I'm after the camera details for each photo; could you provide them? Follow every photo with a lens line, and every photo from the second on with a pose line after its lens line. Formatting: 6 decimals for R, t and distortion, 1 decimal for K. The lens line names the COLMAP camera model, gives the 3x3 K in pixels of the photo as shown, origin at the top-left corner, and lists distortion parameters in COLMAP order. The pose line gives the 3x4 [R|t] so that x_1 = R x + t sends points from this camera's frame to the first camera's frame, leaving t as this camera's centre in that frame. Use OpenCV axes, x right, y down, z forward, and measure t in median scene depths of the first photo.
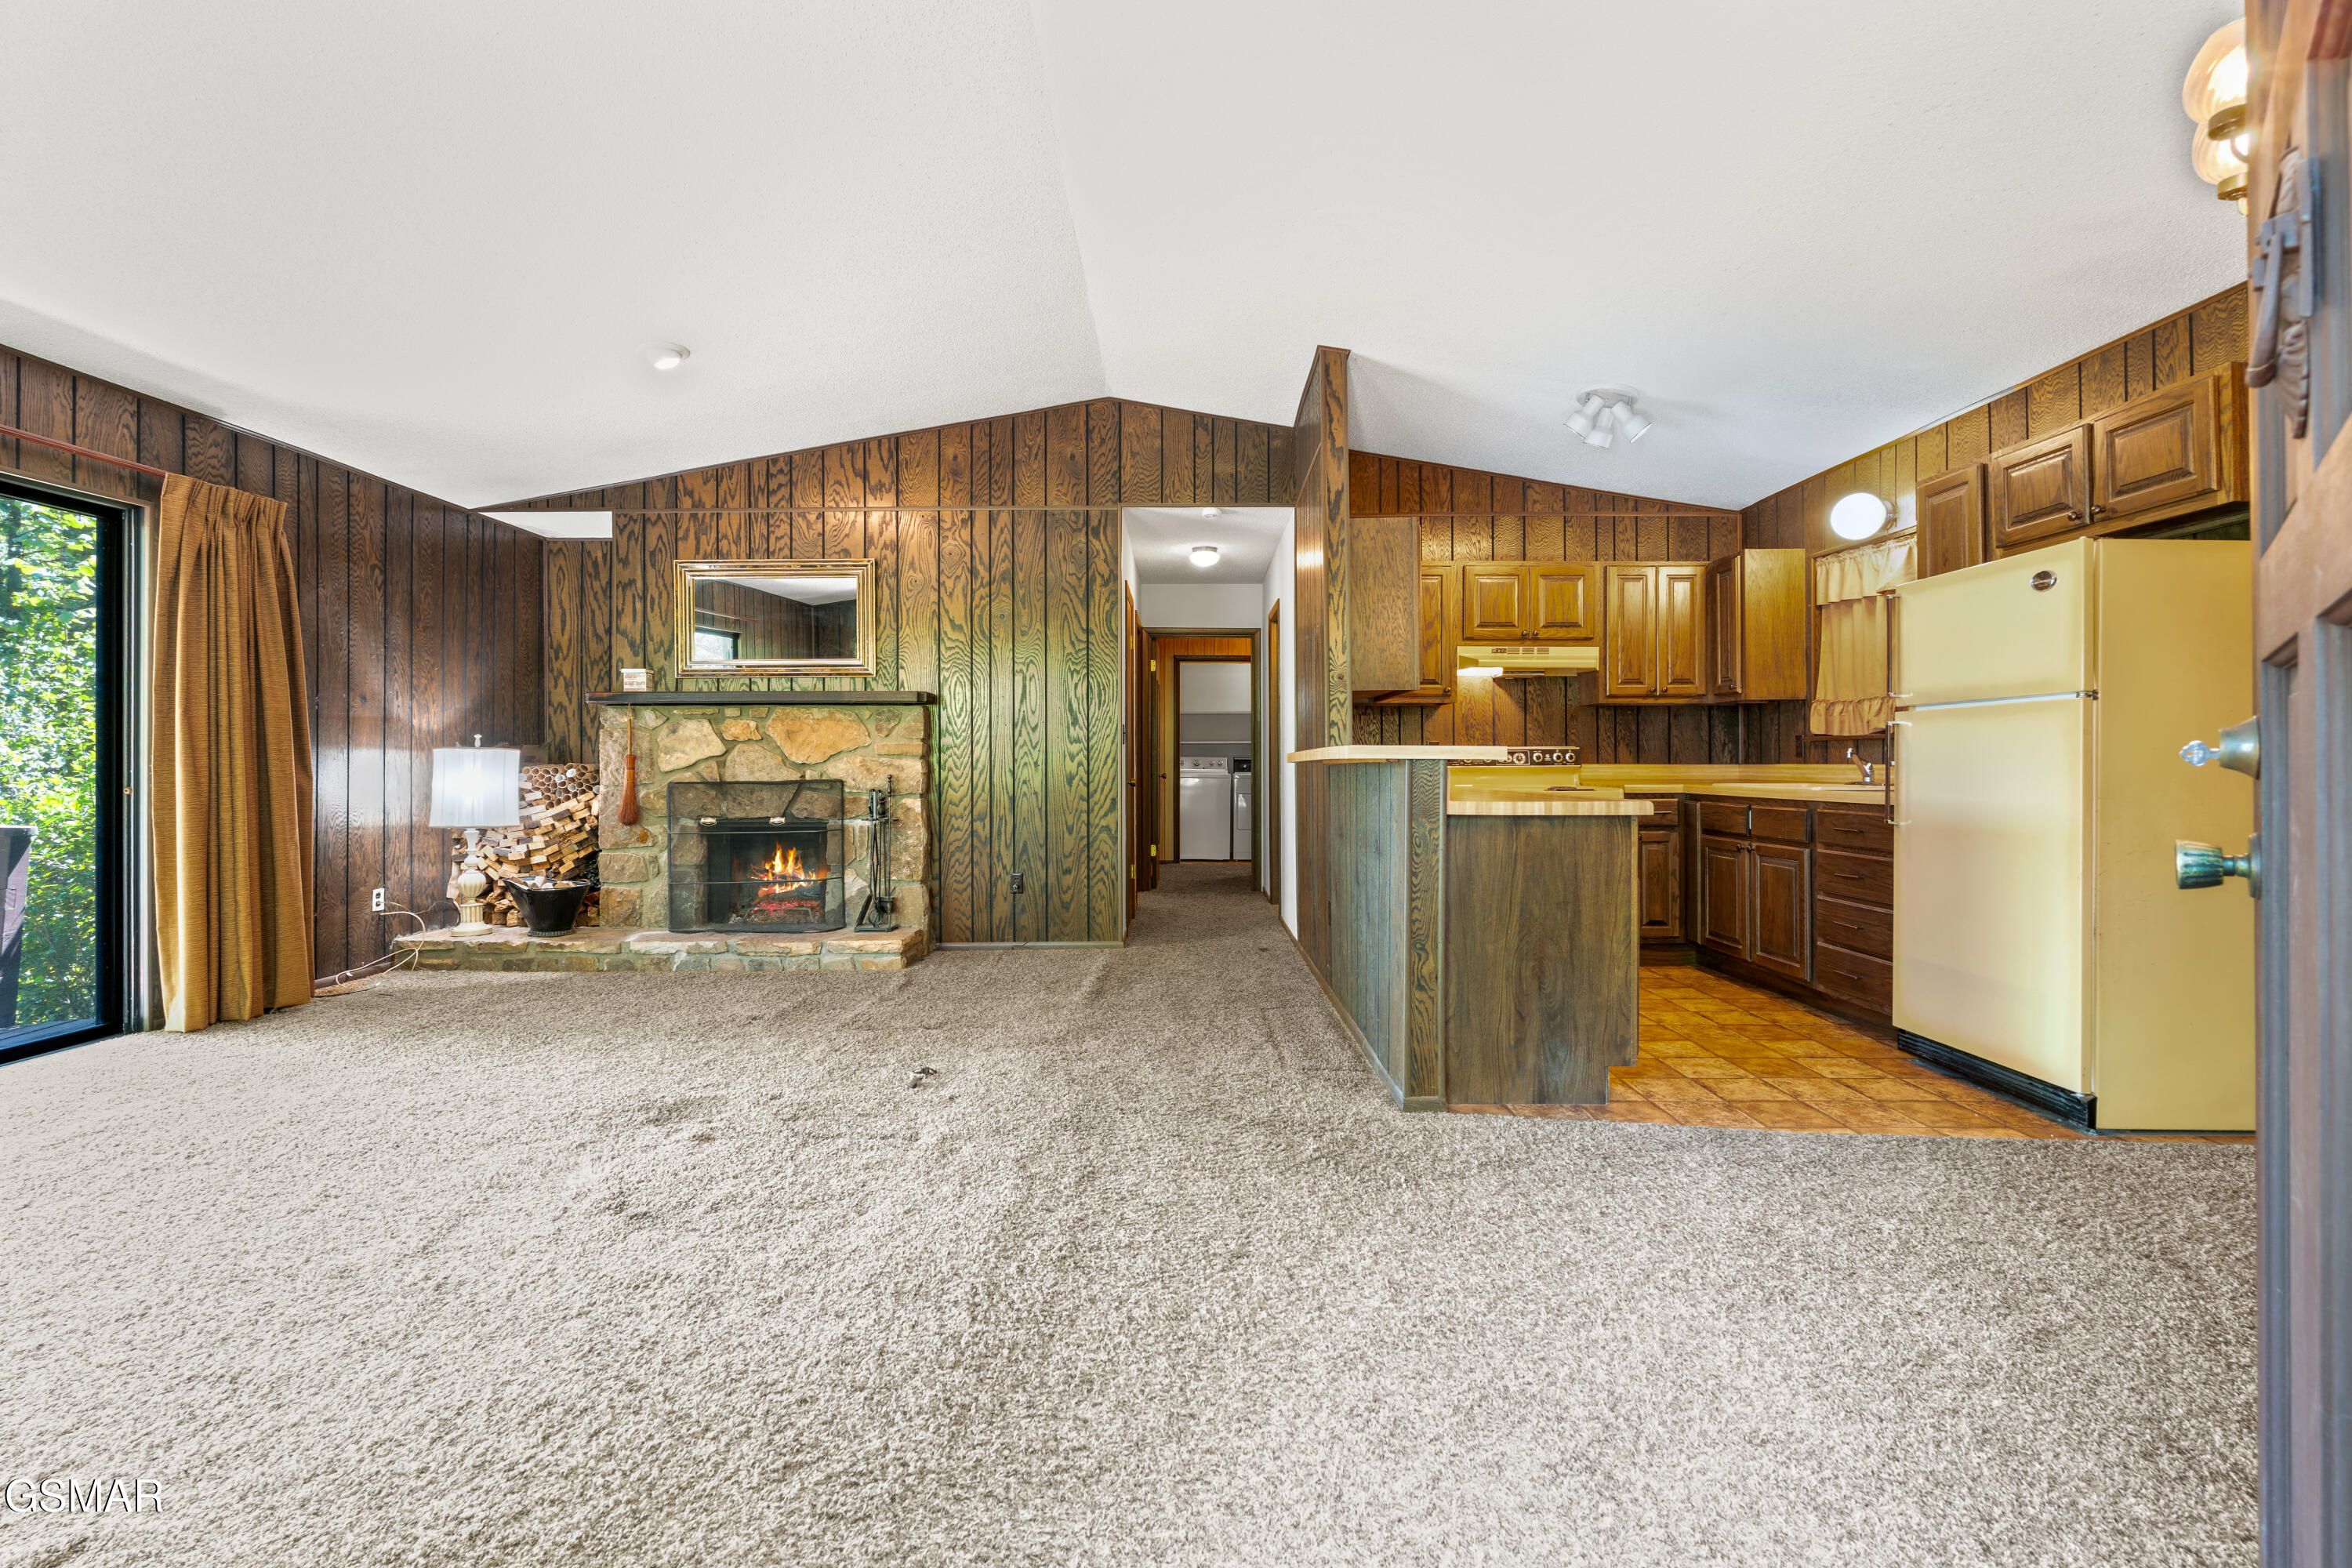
lens RADIAL K [[1032.1, 0, 1180.0], [0, 1032.1, 757.3], [0, 0, 1]] dist [-0.001710, -0.000505]
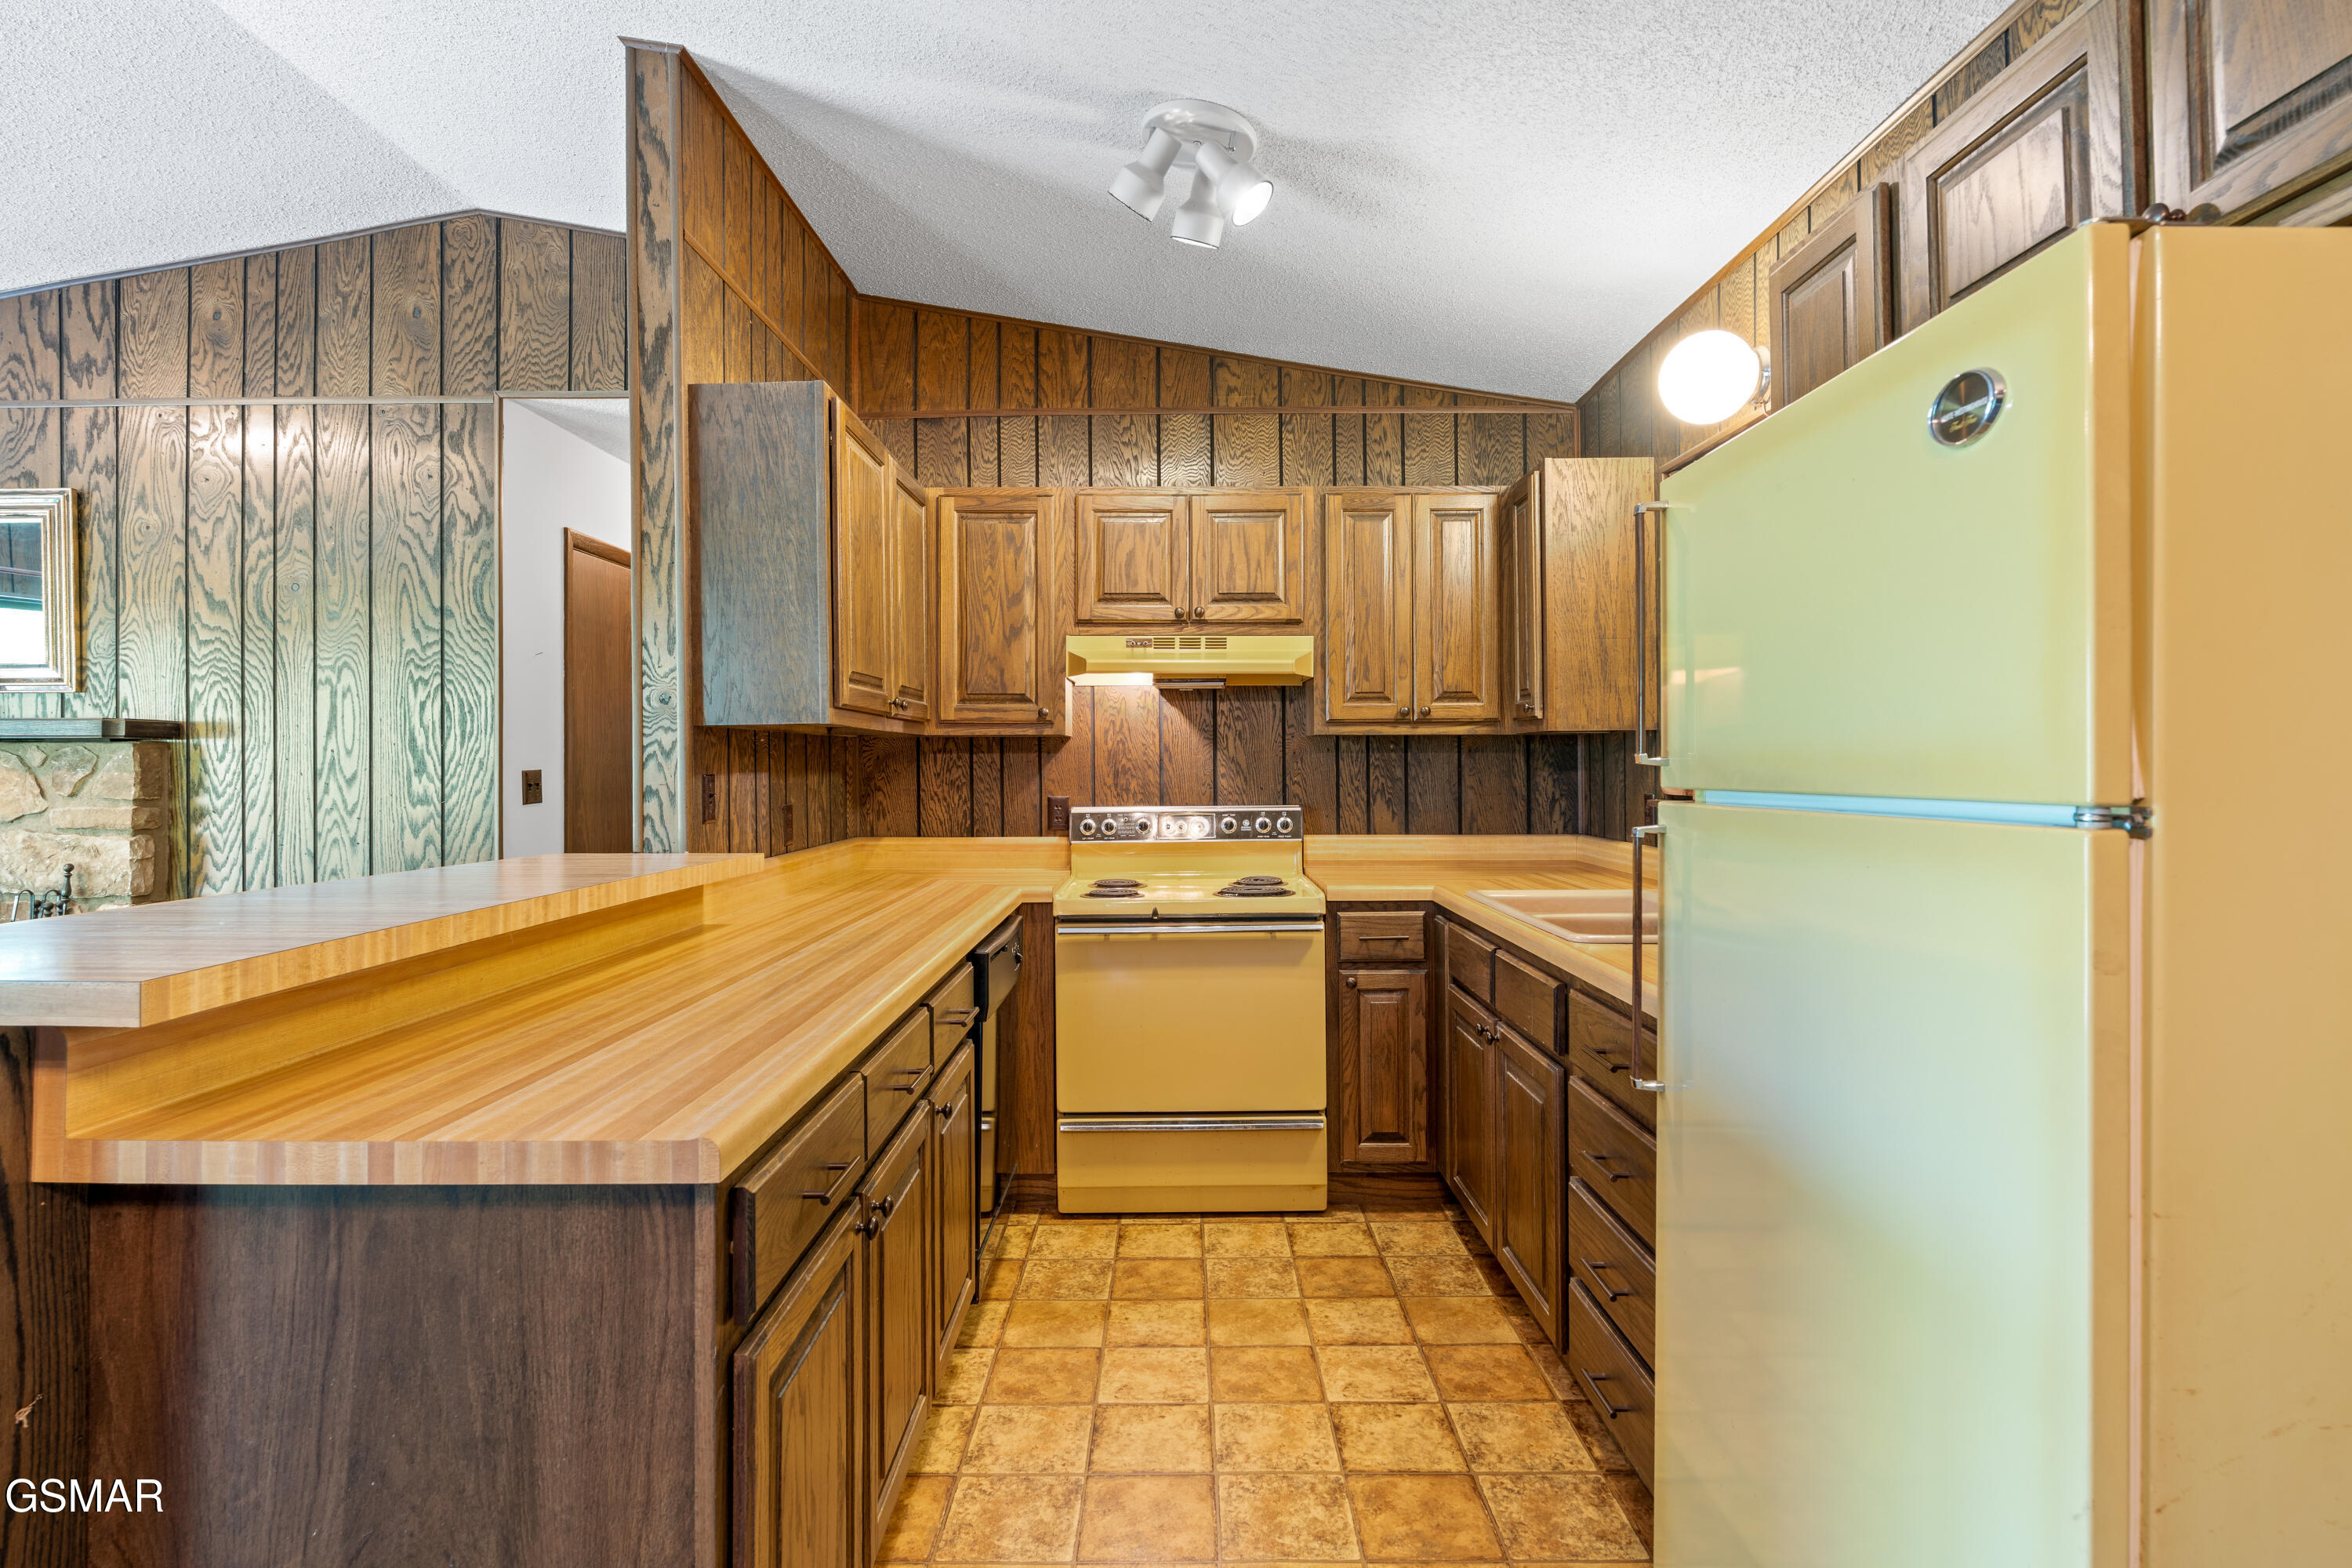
lens RADIAL K [[1154.1, 0, 1169.5], [0, 1154.1, 754.4], [0, 0, 1]] dist [-0.002930, 0.000663]
pose [[0.999988, -0.002802, -0.004049, 0.325708], [0.002787, 0.999989, -0.003677, -0.038939], [0.004059, 0.003666, 0.999985, 0.357618]]
